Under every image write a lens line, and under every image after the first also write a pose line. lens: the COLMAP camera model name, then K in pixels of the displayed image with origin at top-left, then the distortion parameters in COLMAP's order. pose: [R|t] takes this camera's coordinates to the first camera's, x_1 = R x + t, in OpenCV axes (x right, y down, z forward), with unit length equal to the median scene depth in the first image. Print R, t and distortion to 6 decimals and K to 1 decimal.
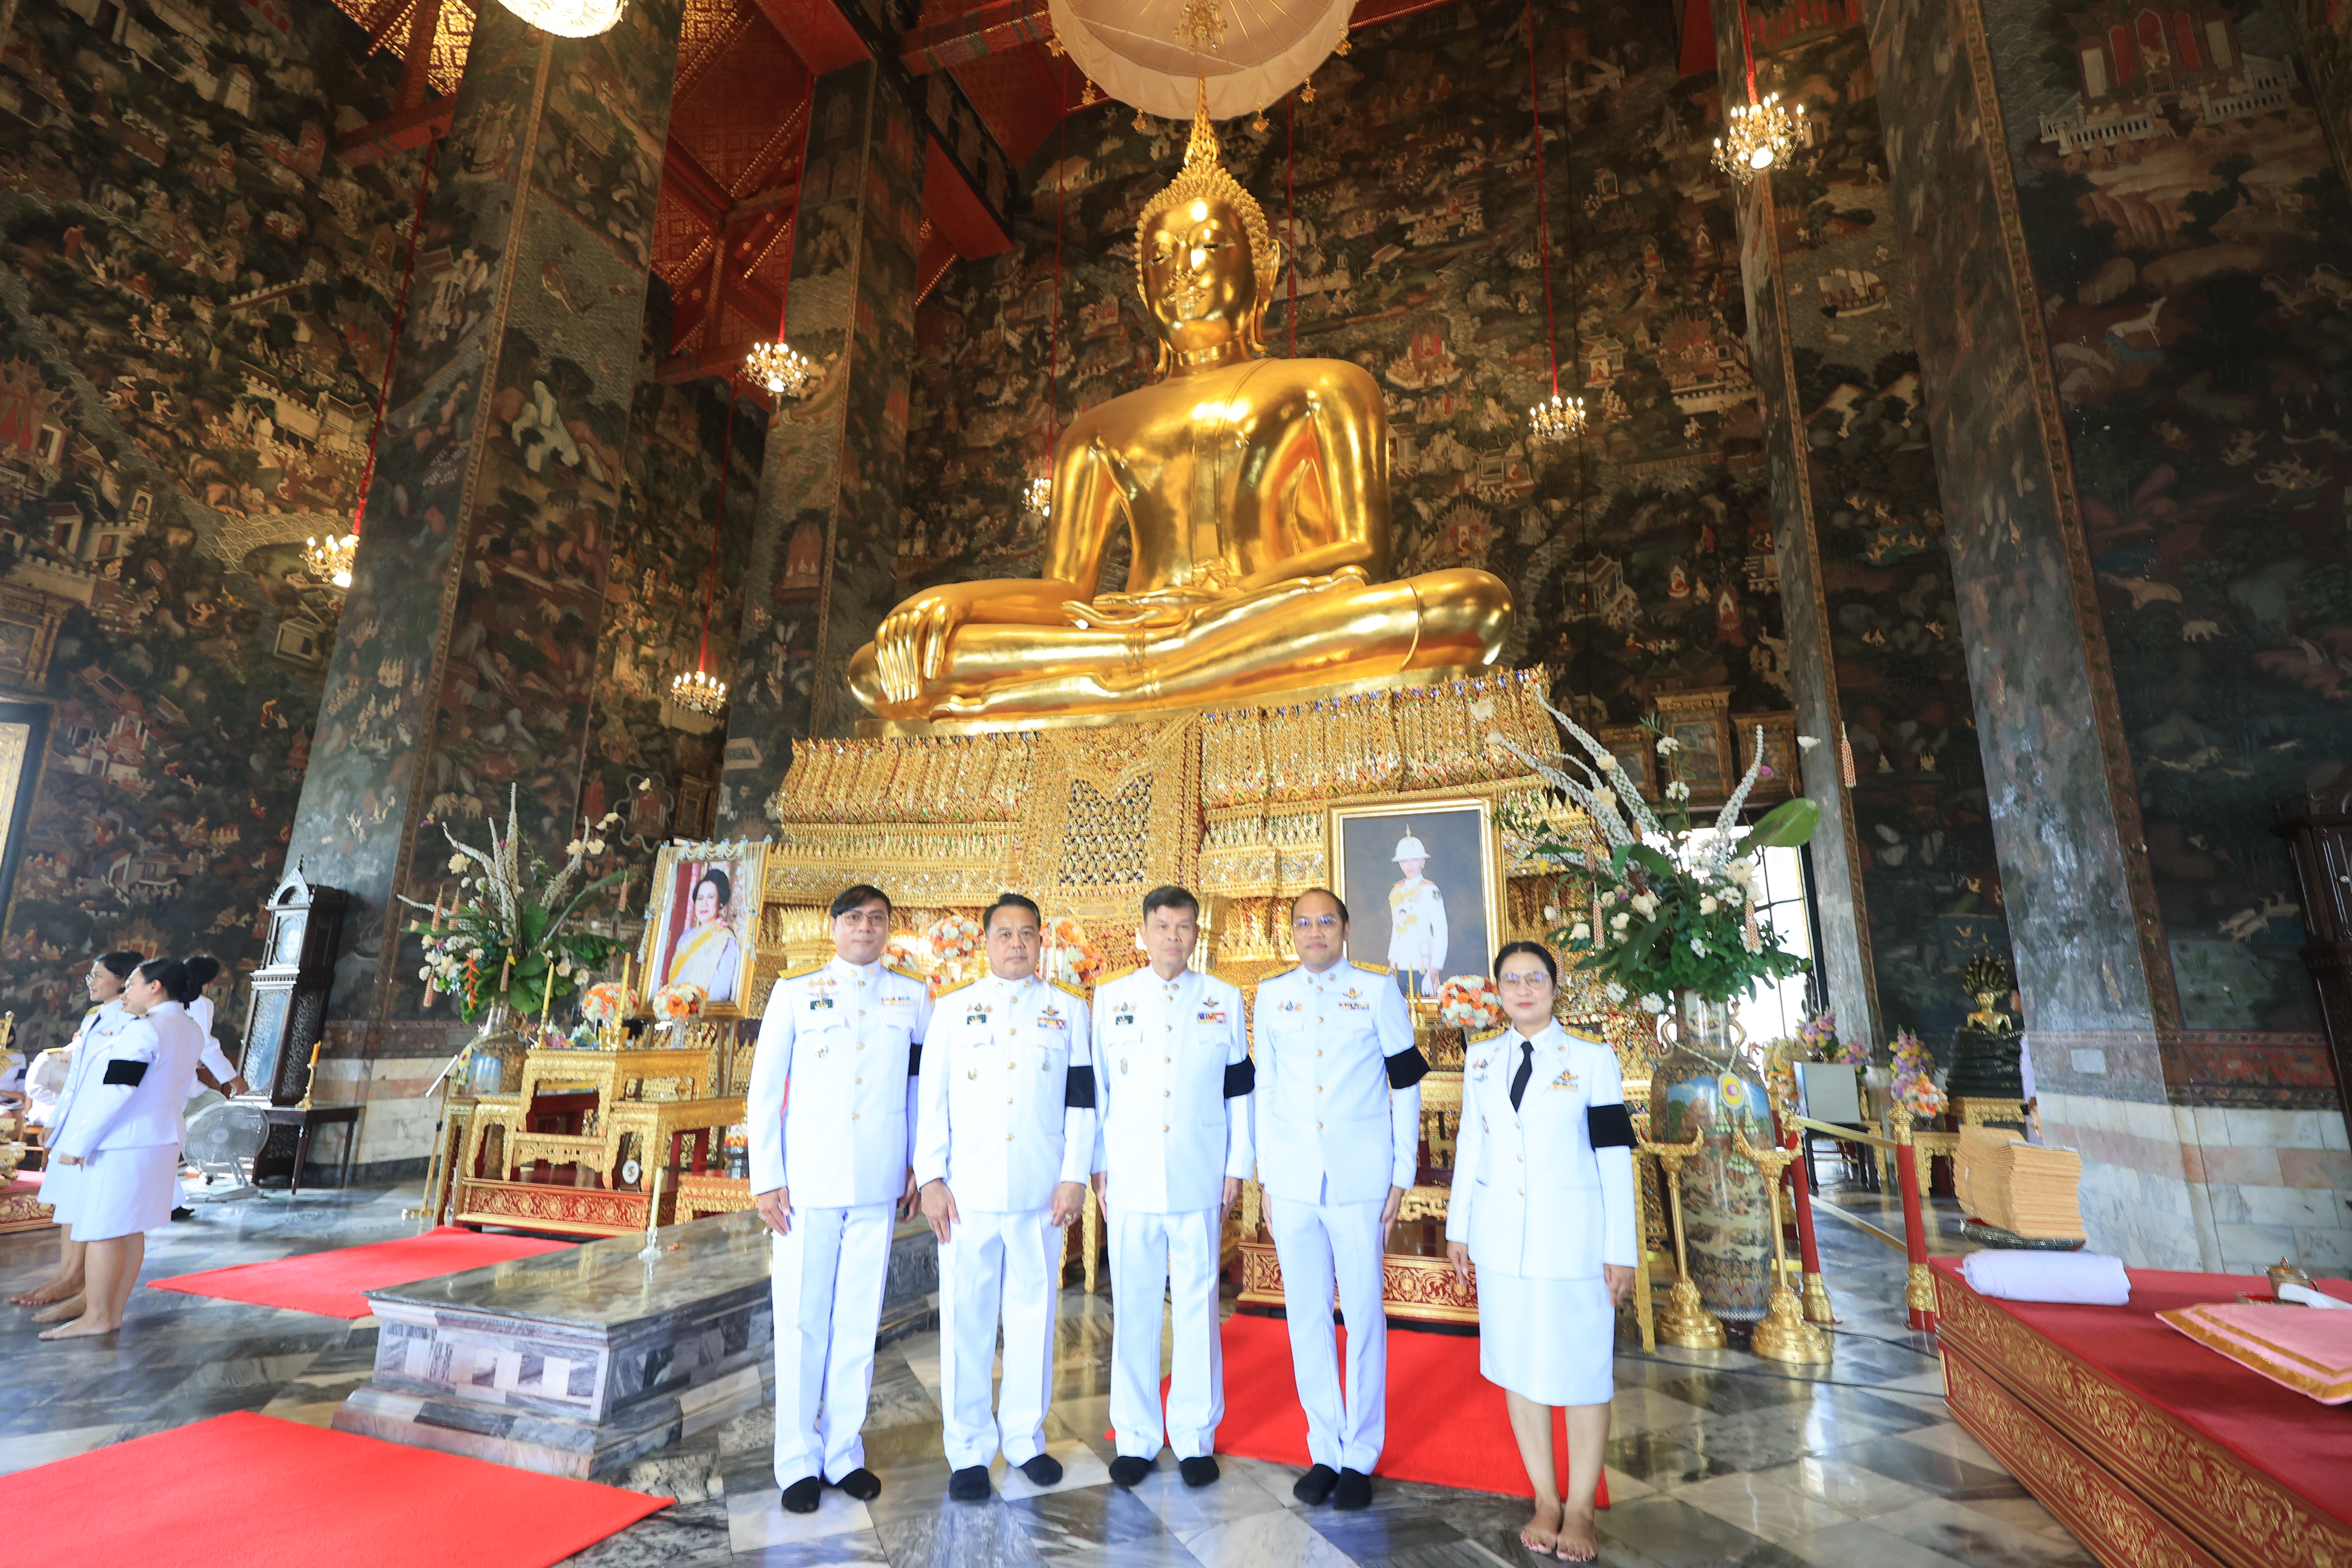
lens RADIAL K [[1045.0, 0, 1185.8], [0, 1045.0, 784.1], [0, 0, 1]] dist [0.001921, 0.000137]
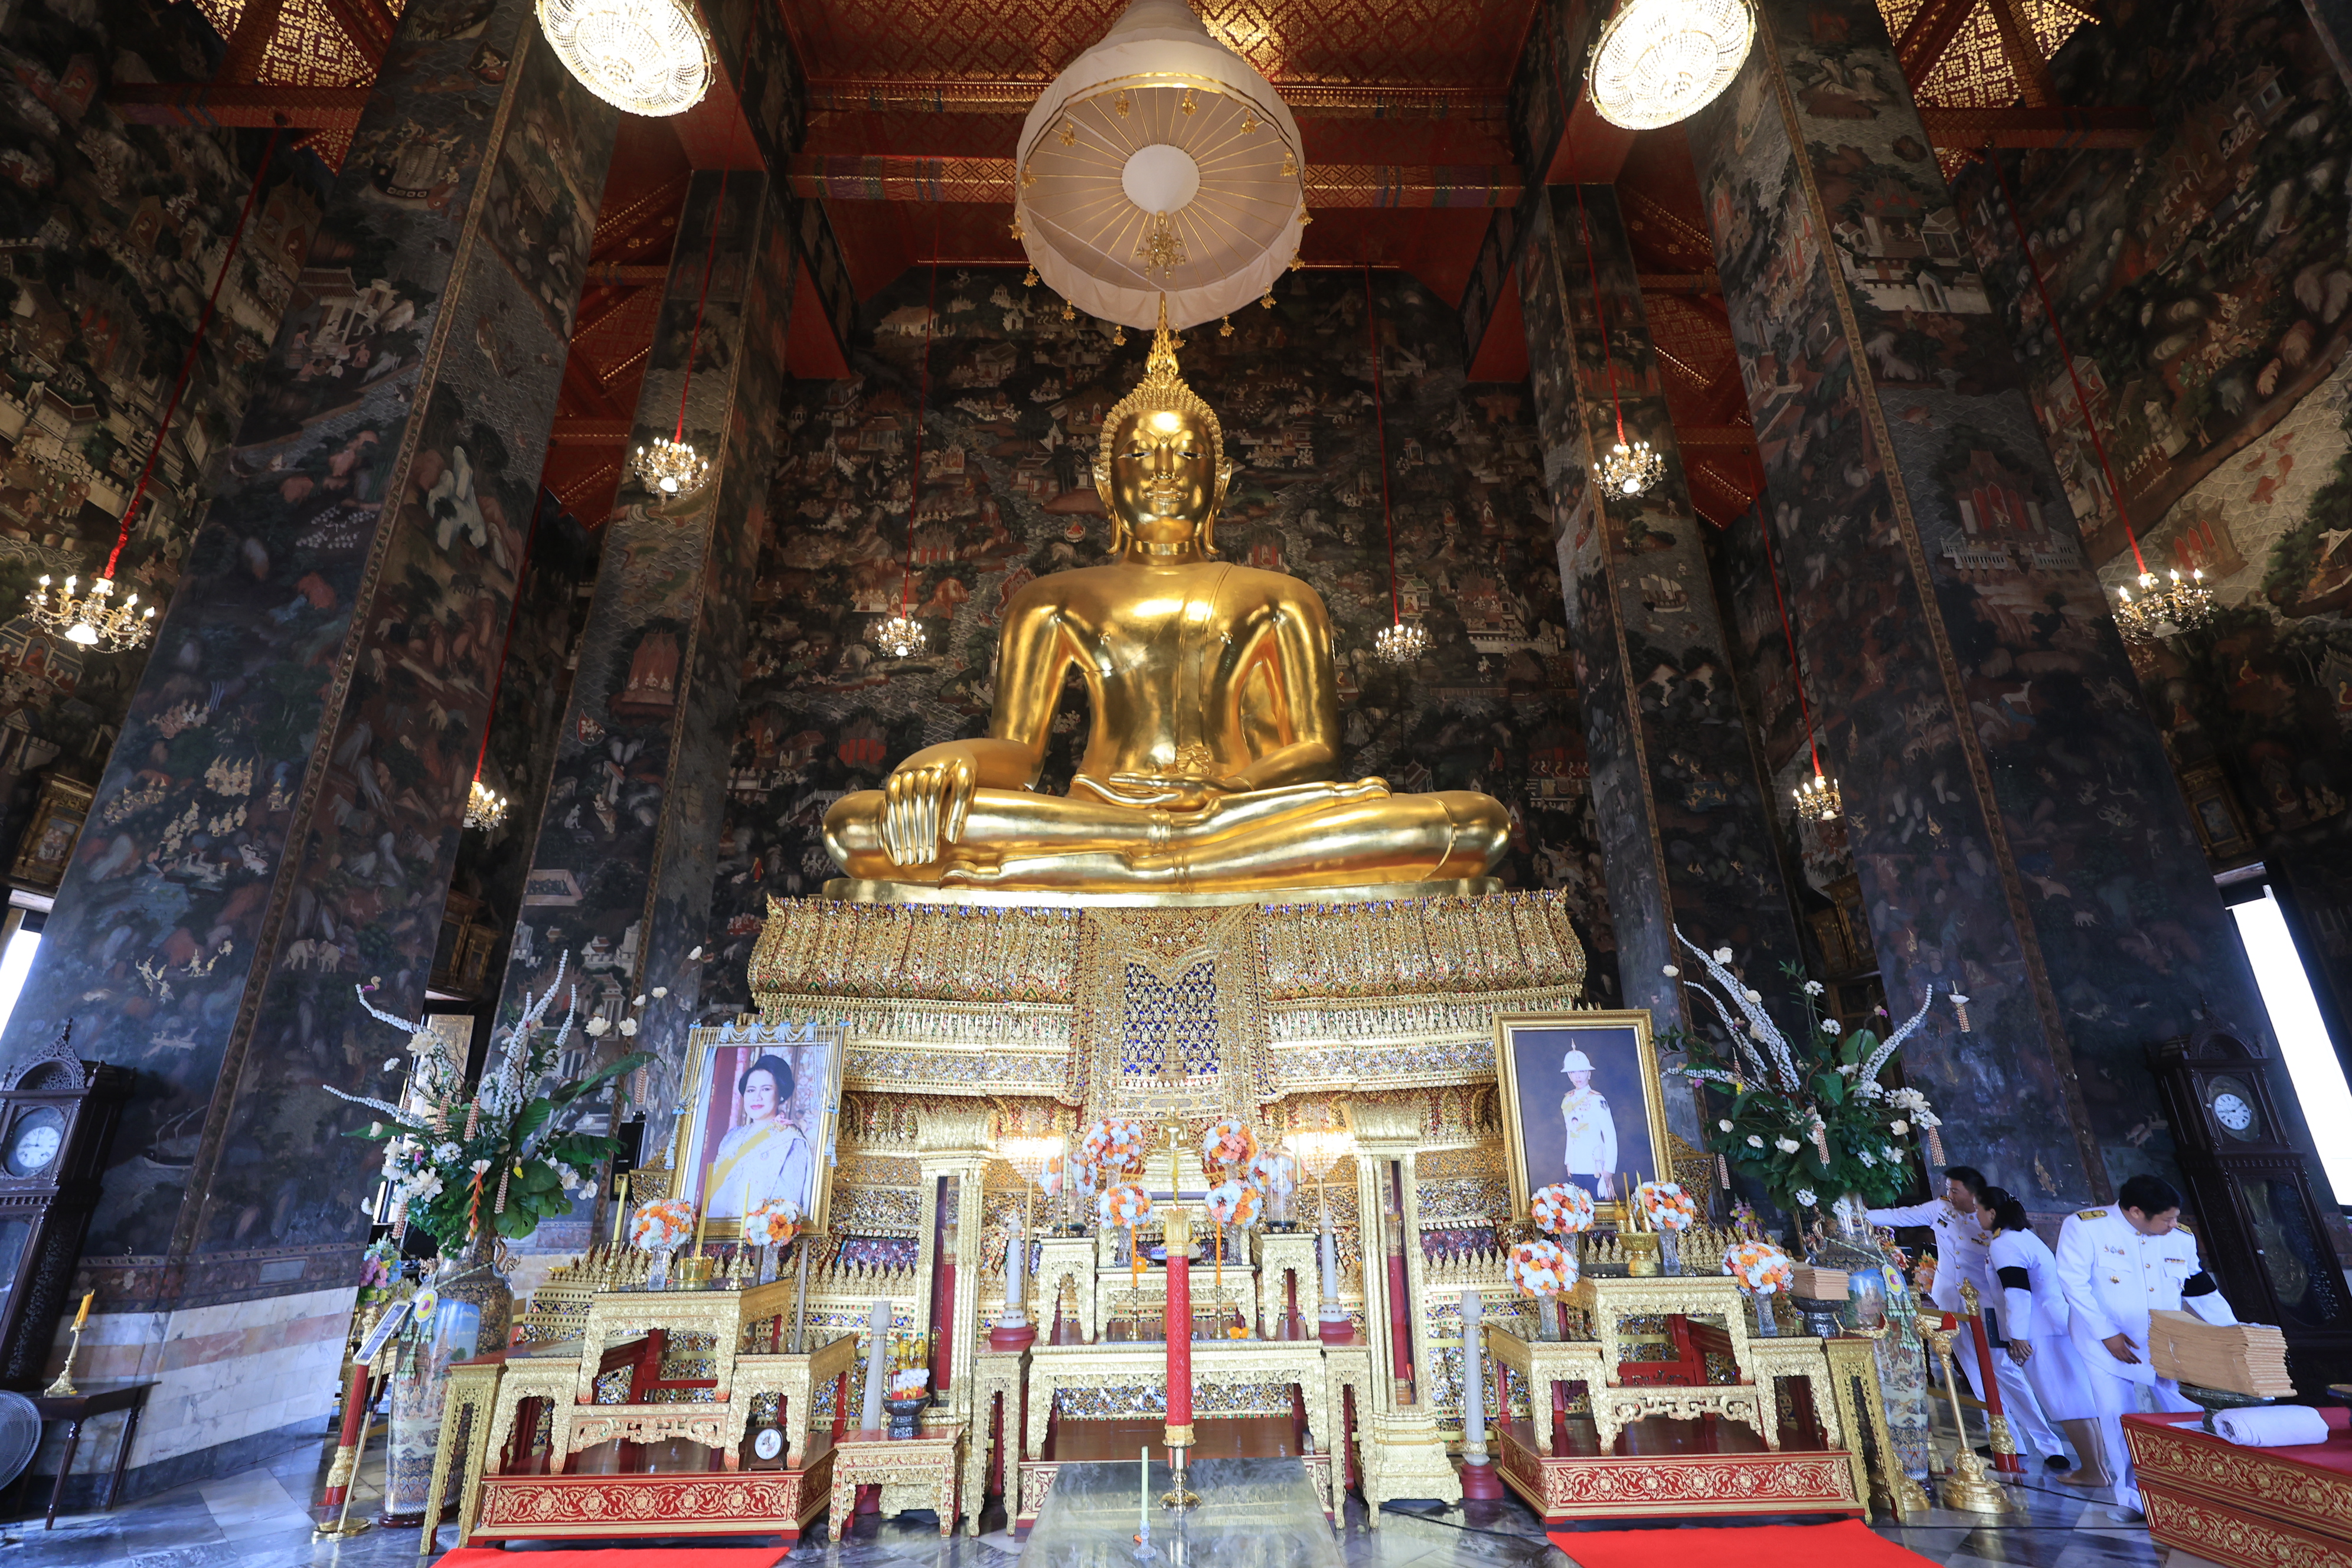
lens RADIAL K [[1045.1, 0, 1188.5], [0, 1045.1, 800.4], [0, 0, 1]] dist [0.004667, -0.000987]
pose [[0.937370, 0.096442, 0.334719, -0.325072], [-0.056204, 0.990193, -0.127904, -0.027409], [-0.343771, 0.101081, 0.933597, 0.036257]]
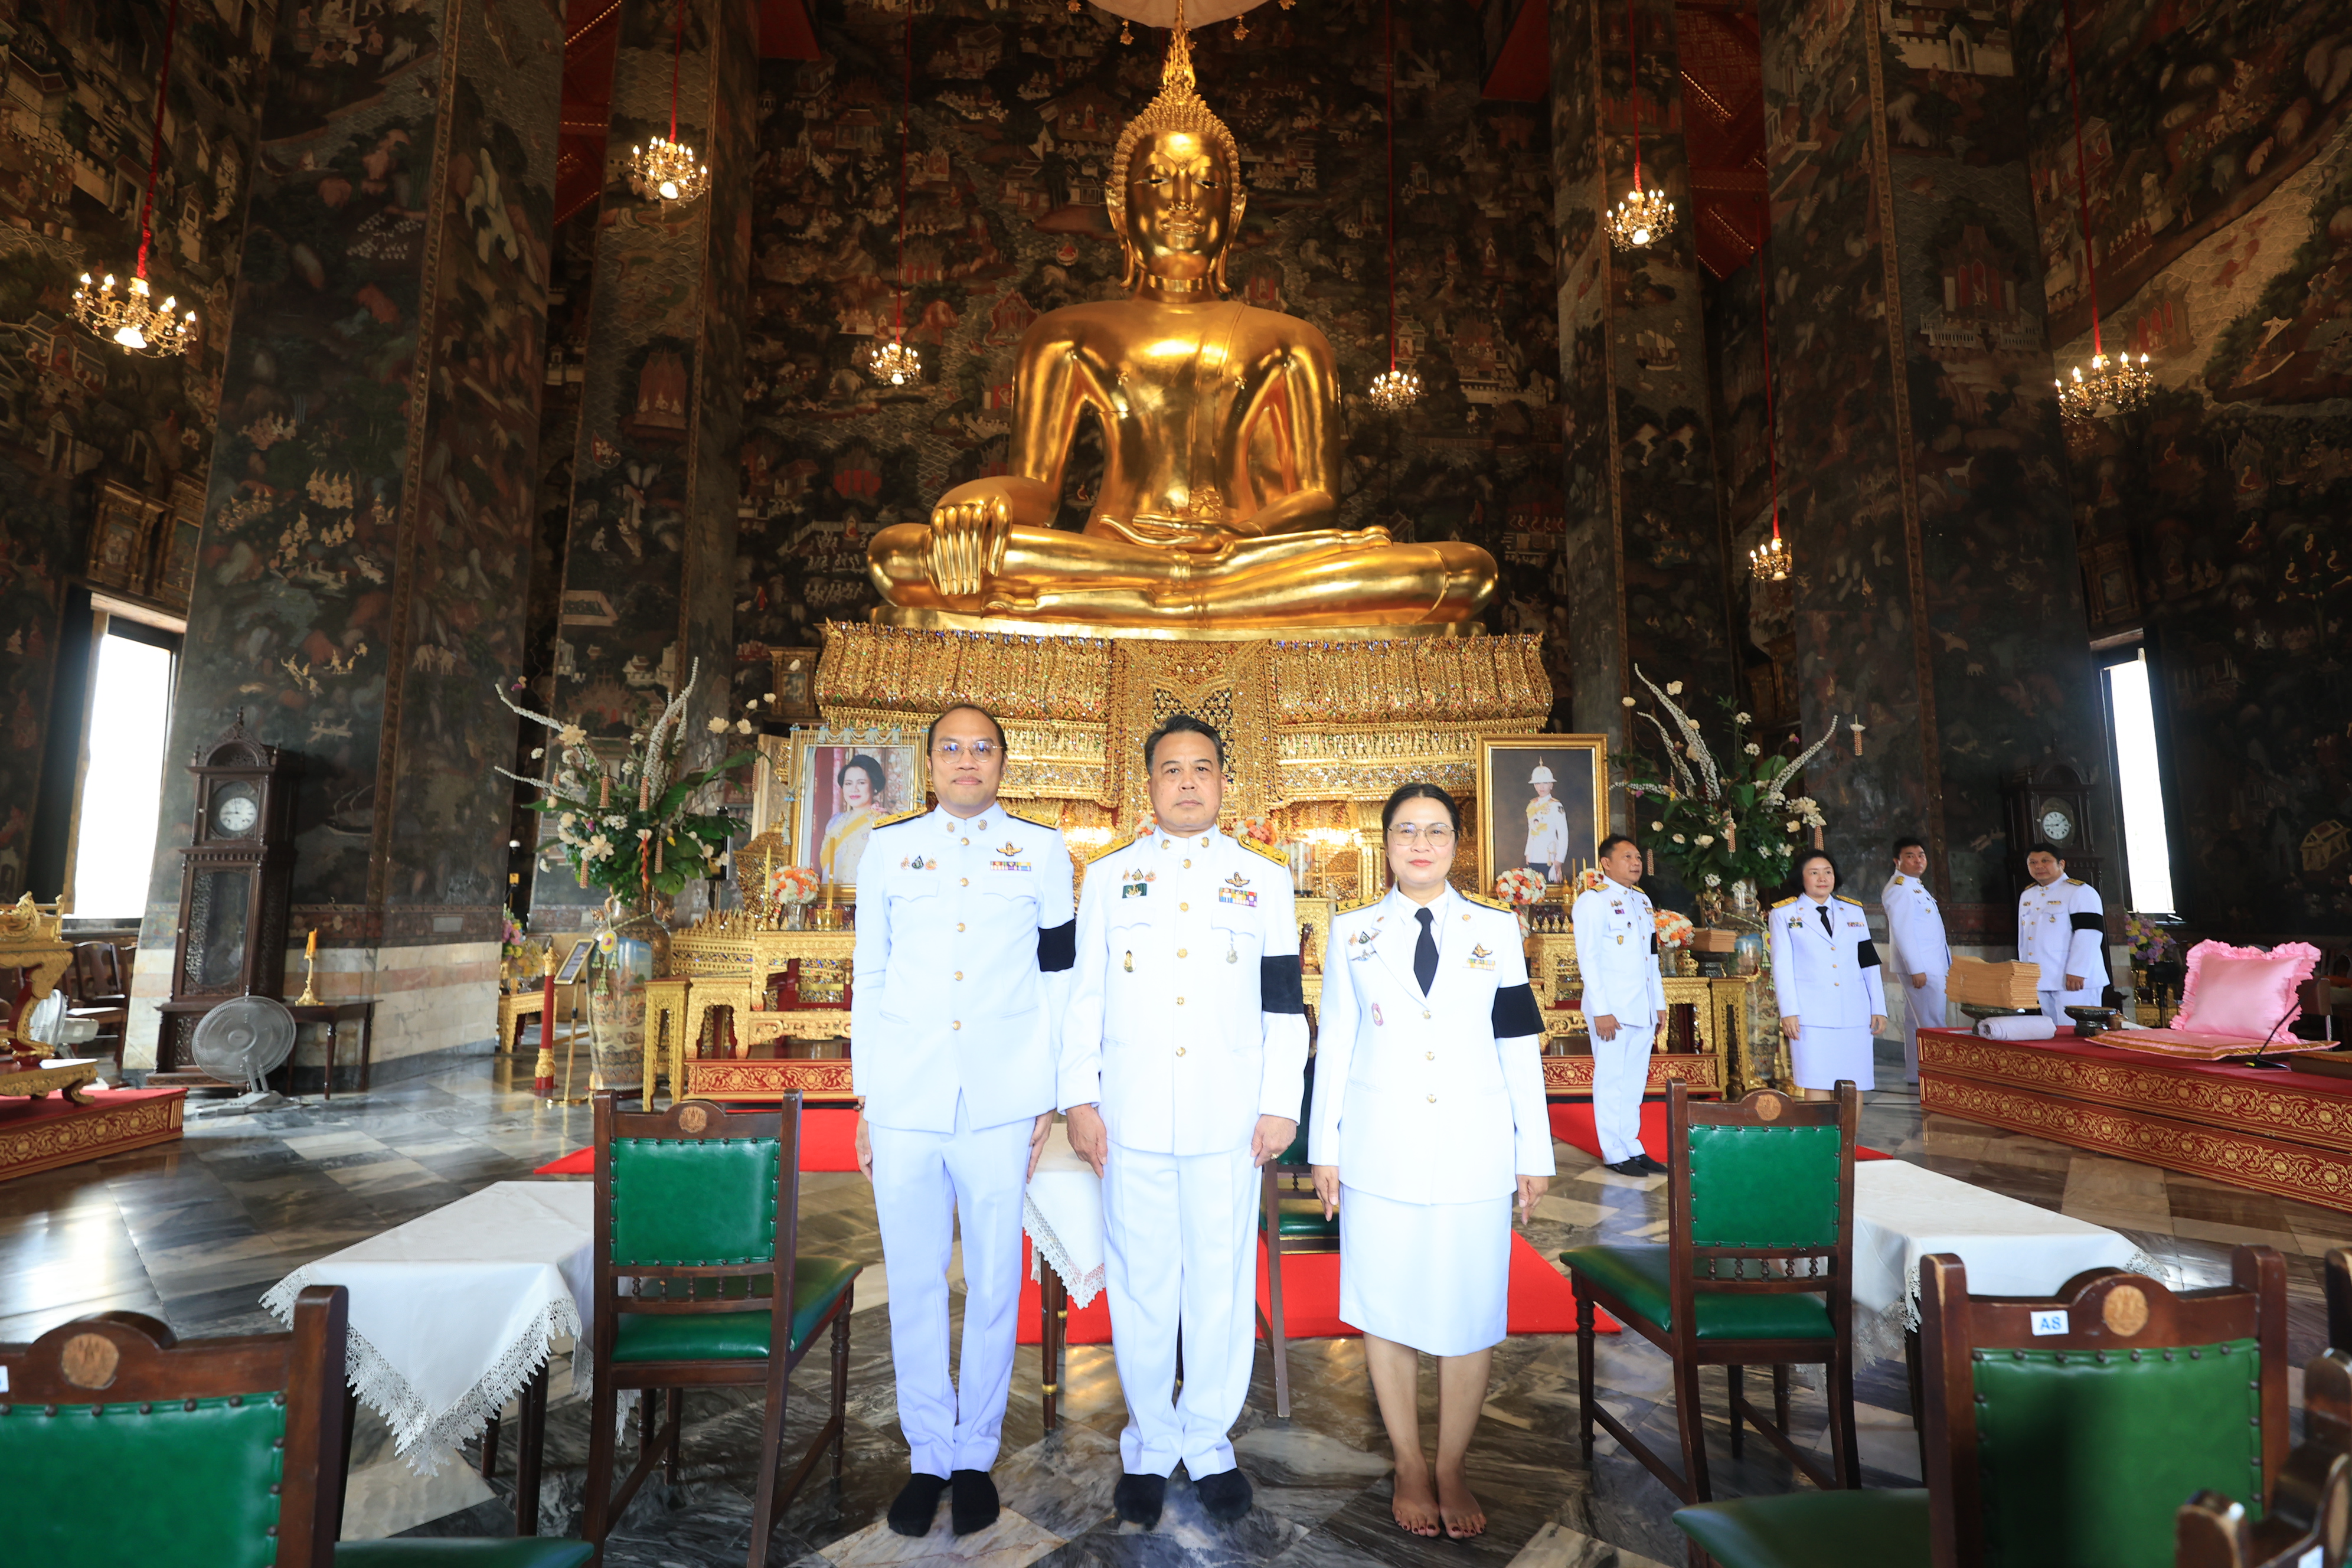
lens RADIAL K [[1040.7, 0, 1187.0], [0, 1040.7, 784.5], [0, 0, 1]] dist [0.002852, 0.000181]
pose [[0.920146, 0.039183, 0.389611, -0.411809], [-0.082472, 0.992055, 0.095004, -0.008885], [-0.382792, -0.119549, 0.916067, -0.034634]]
